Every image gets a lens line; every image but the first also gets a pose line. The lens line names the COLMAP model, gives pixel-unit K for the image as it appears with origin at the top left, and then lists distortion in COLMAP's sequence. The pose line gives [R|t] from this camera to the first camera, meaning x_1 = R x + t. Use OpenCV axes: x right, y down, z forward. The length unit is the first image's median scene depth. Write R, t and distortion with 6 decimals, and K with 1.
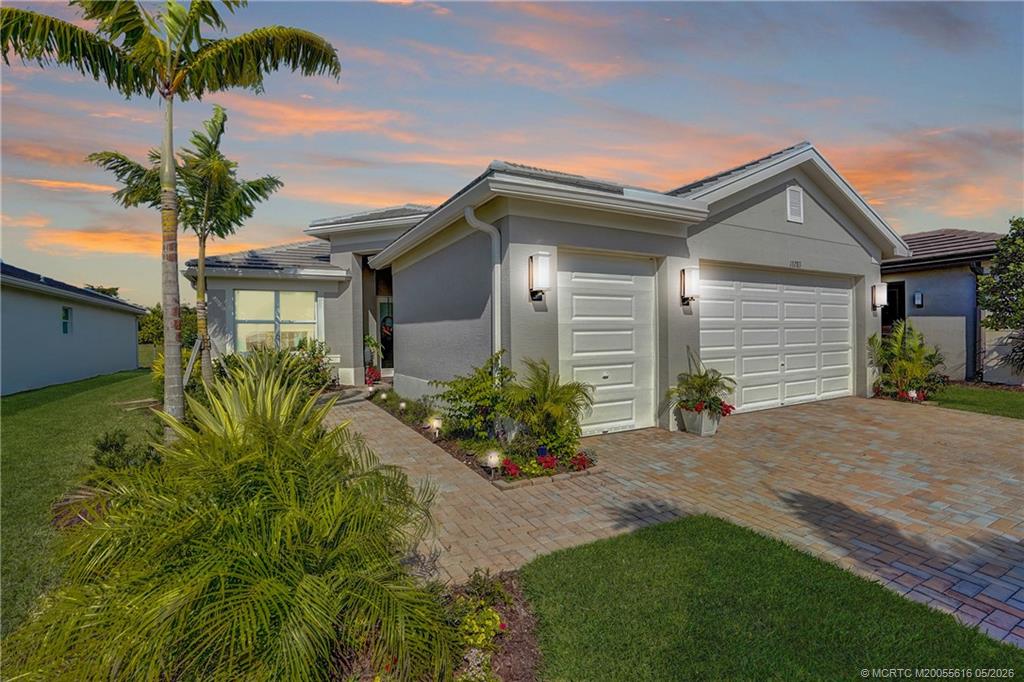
lens RADIAL K [[497.9, 0, 512.0], [0, 497.9, 341.0], [0, 0, 1]] dist [-0.066696, 0.022901]
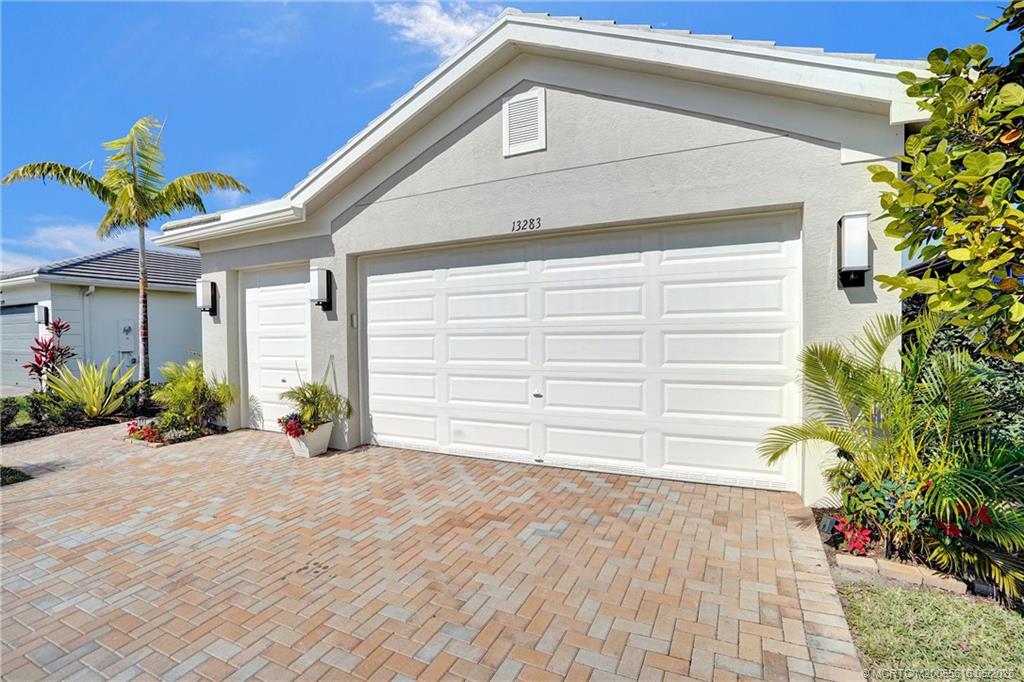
lens RADIAL K [[499.5, 0, 512.0], [0, 499.5, 341.0], [0, 0, 1]] dist [0.000865, 0.000147]
pose [[0.527942, 0.019040, -0.849067, 1.067711], [-0.009961, 0.999819, 0.016227, -0.027676], [0.849222, -0.000110, 0.528036, 0.657655]]
